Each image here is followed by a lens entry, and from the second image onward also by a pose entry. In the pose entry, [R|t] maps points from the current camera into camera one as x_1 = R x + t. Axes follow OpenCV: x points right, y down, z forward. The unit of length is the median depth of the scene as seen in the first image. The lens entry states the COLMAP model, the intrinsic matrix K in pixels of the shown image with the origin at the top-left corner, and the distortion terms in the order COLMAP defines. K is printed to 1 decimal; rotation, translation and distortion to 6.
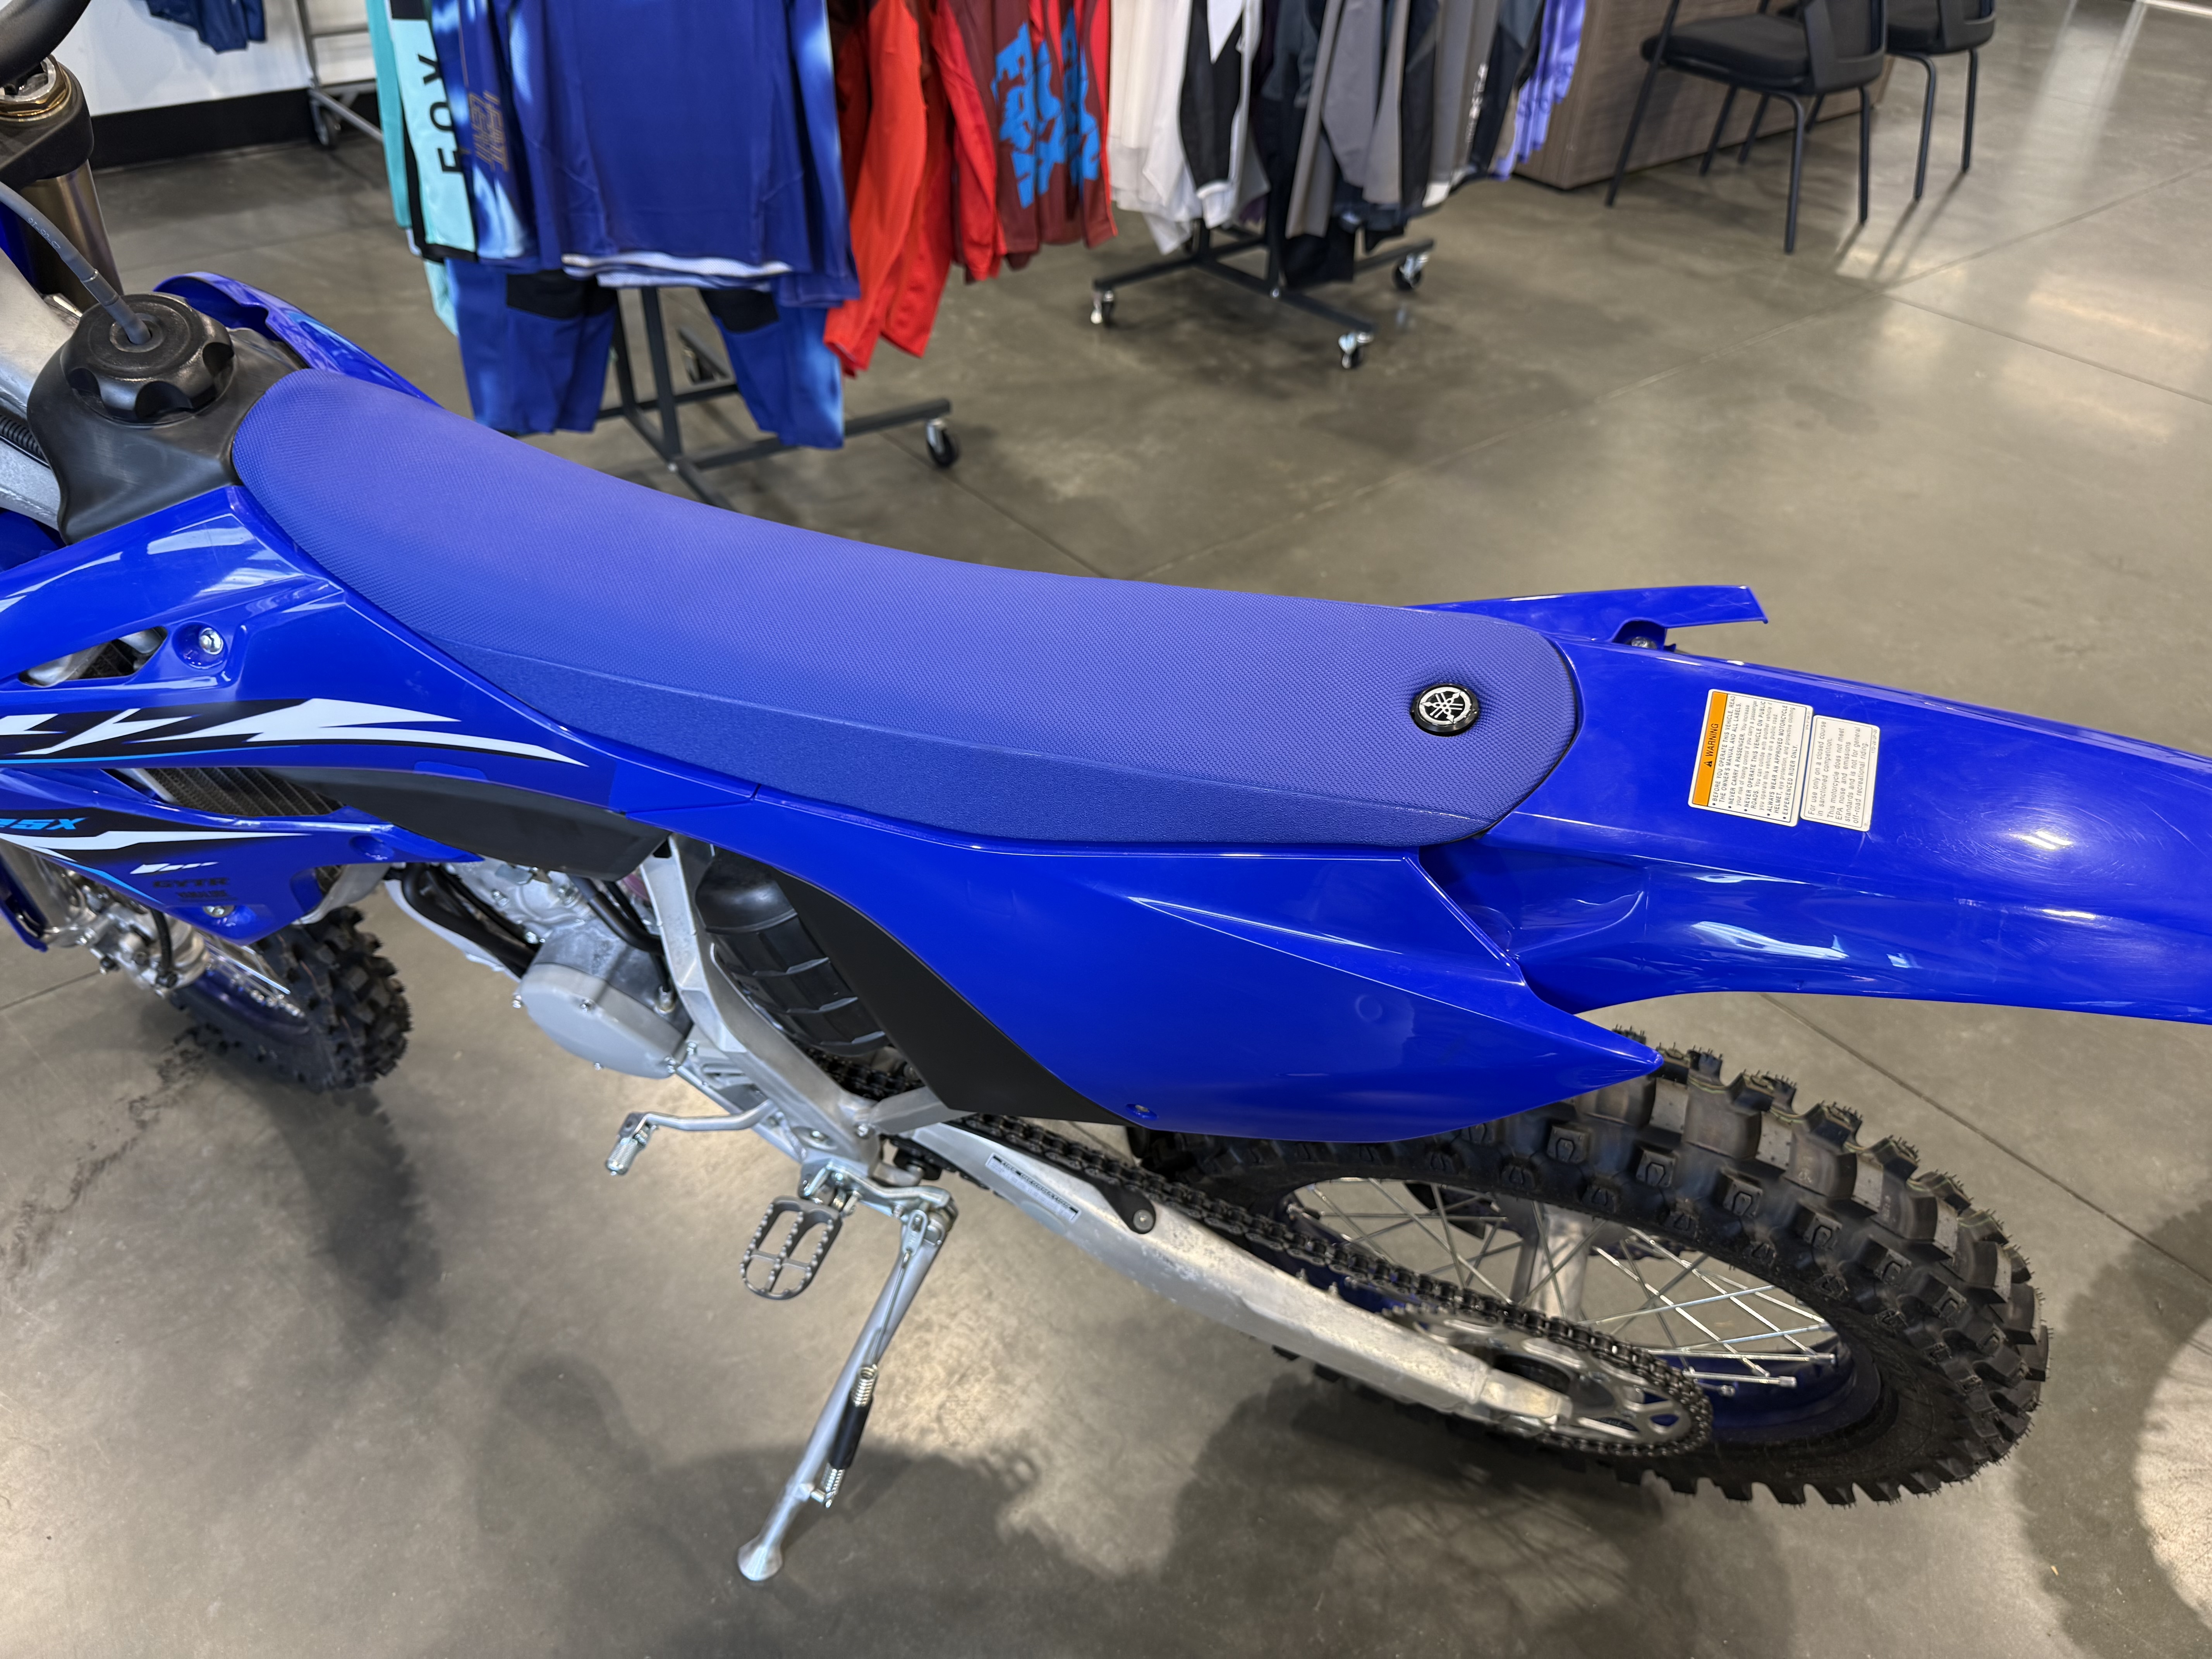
lens RADIAL K [[1575.7, 0, 1106.0], [0, 1575.7, 829.5], [0, 0, 1]] dist [0.047457, -0.117654]
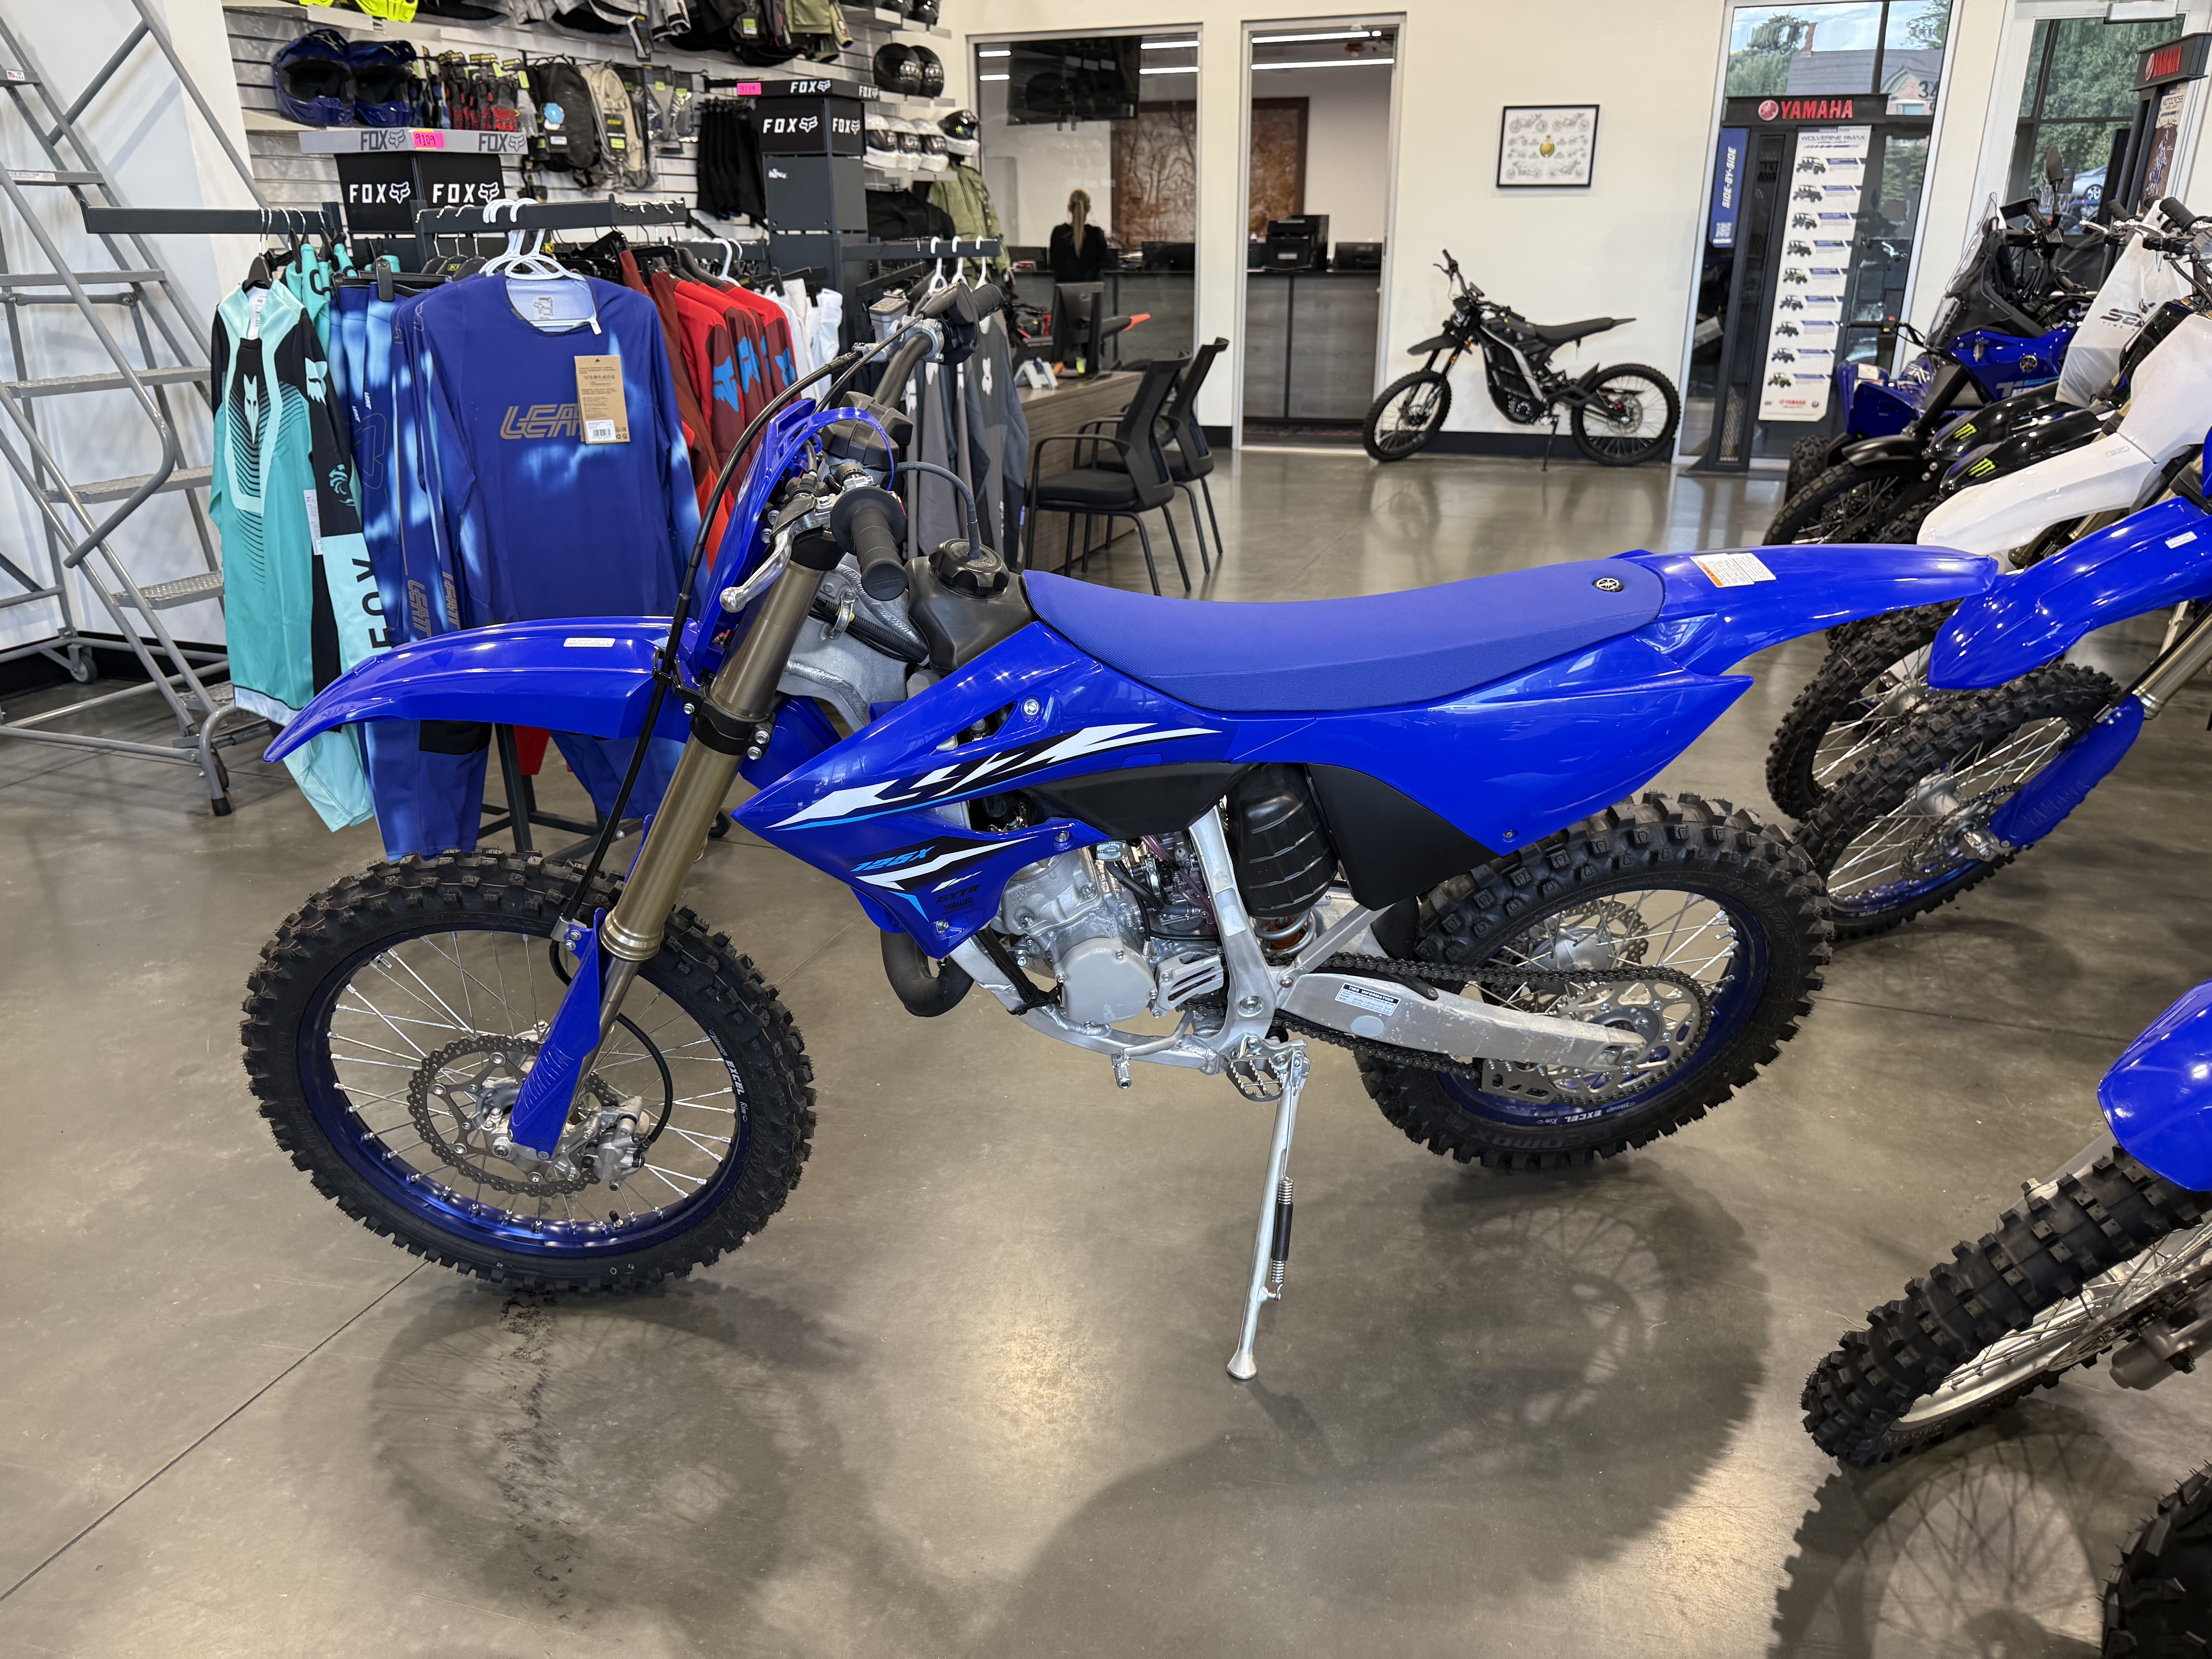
lens RADIAL K [[1575.7, 0, 1106.0], [0, 1575.7, 829.5], [0, 0, 1]] dist [0.047457, -0.117654]
pose [[0.863412, -0.218396, 0.454778, -0.545435], [0.342756, 0.915389, -0.211141, 0.171659], [-0.370187, 0.338180, 0.865215, -0.229911]]
